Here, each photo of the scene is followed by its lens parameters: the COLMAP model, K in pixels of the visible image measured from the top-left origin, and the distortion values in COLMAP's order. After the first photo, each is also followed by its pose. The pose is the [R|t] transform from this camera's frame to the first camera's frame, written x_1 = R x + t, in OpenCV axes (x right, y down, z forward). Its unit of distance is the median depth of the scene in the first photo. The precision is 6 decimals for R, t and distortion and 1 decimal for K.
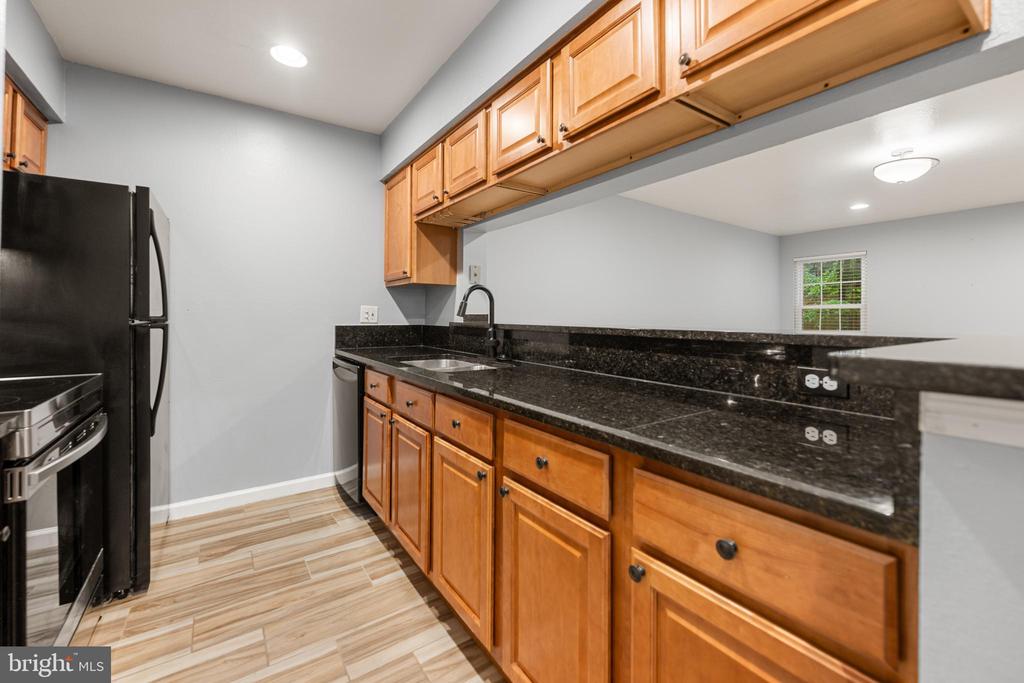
lens RADIAL K [[426.3, 0, 514.2], [0, 426.3, 315.8], [0, 0, 1]] dist [-0.000330, -0.000114]
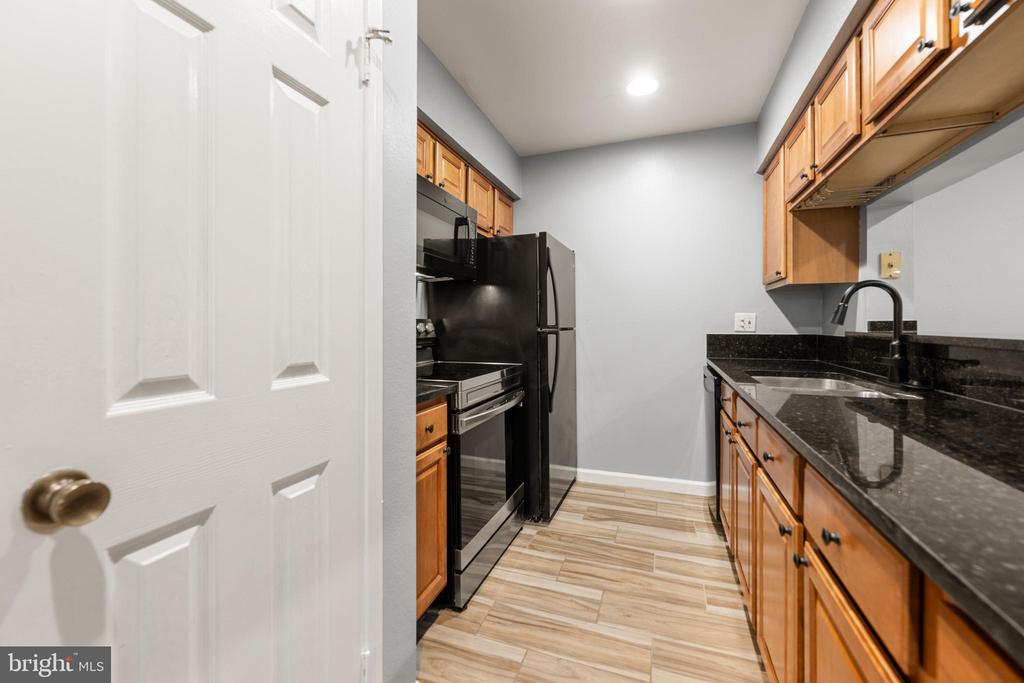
lens RADIAL K [[422.4, 0, 511.2], [0, 422.4, 325.8], [0, 0, 1]] dist [-0.001521, 0.000234]
pose [[0.577801, -0.002049, -0.816175, 0.157336], [0.005041, 0.999987, 0.001058, 0.001266], [0.816162, -0.004725, 0.577803, 0.095204]]
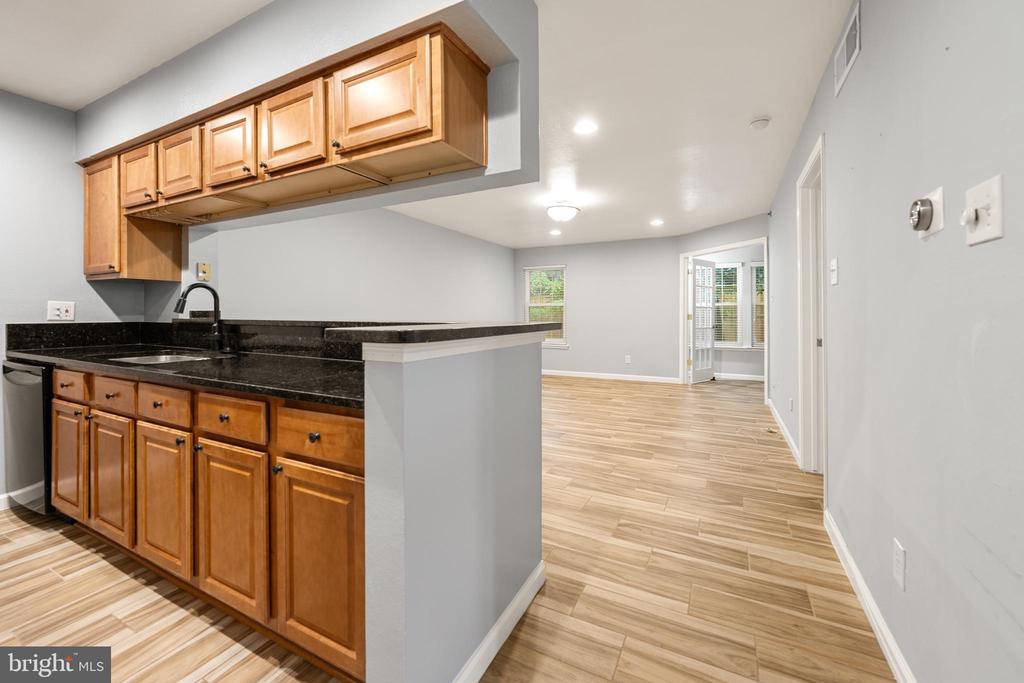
lens RADIAL K [[414.8, 0, 513.0], [0, 414.8, 317.1], [0, 0, 1]] dist [-0.001239, 0.000128]
pose [[0.883820, -0.006601, 0.467781, 0.130334], [0.001197, 0.999929, 0.011849, 0.001303], [-0.467826, -0.009913, 0.883765, -0.304266]]
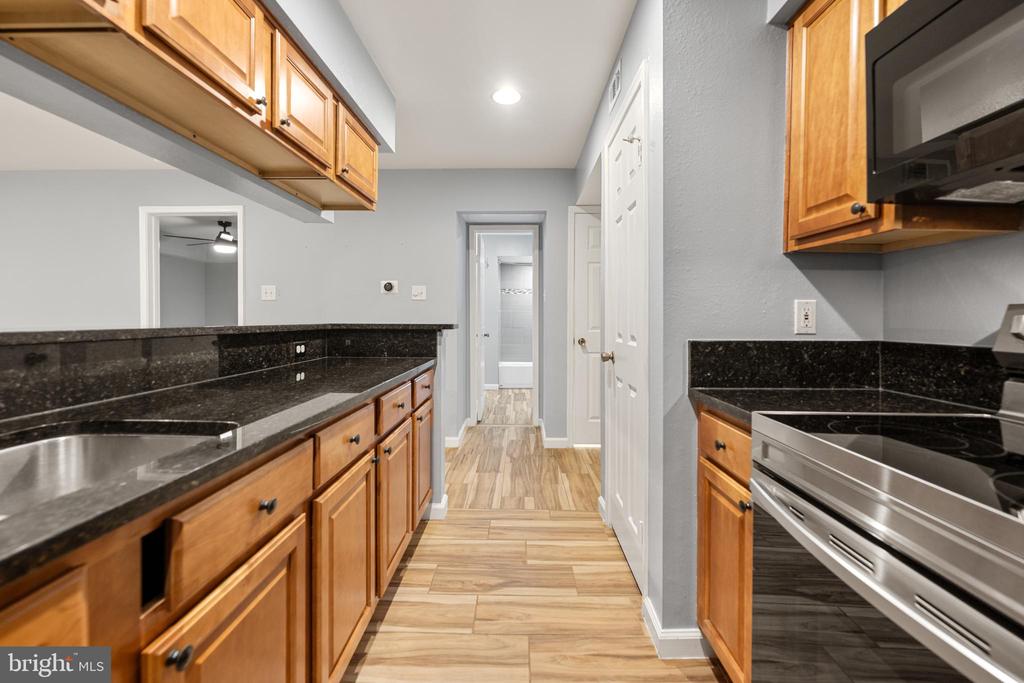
lens RADIAL K [[416.2, 0, 512.2], [0, 416.2, 319.2], [0, 0, 1]] dist [-0.000587, -0.000153]
pose [[-0.811092, -0.008378, 0.584858, -0.589827], [-0.008315, 0.999962, 0.002792, 0.003435], [-0.584859, -0.002599, -0.811131, 0.998765]]
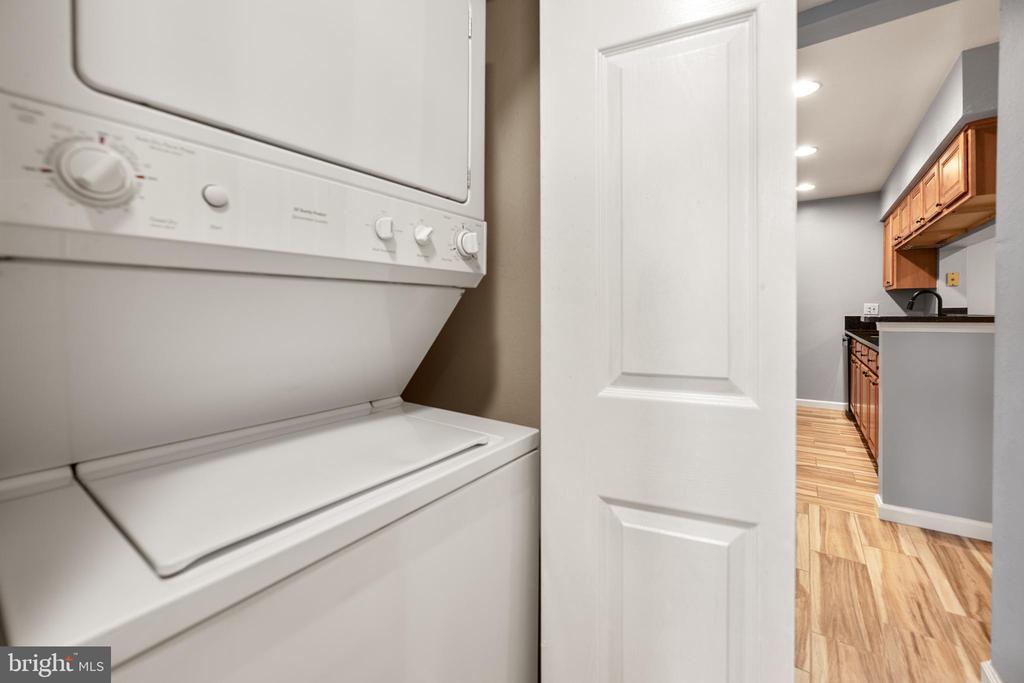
lens RADIAL K [[414.8, 0, 513.0], [0, 414.8, 317.1], [0, 0, 1]] dist [-0.001239, 0.000128]
pose [[0.345643, 0.003435, -0.938360, 0.900682], [0.008304, 0.999943, 0.006719, 0.007480], [0.938330, -0.010114, 0.345594, -1.077455]]
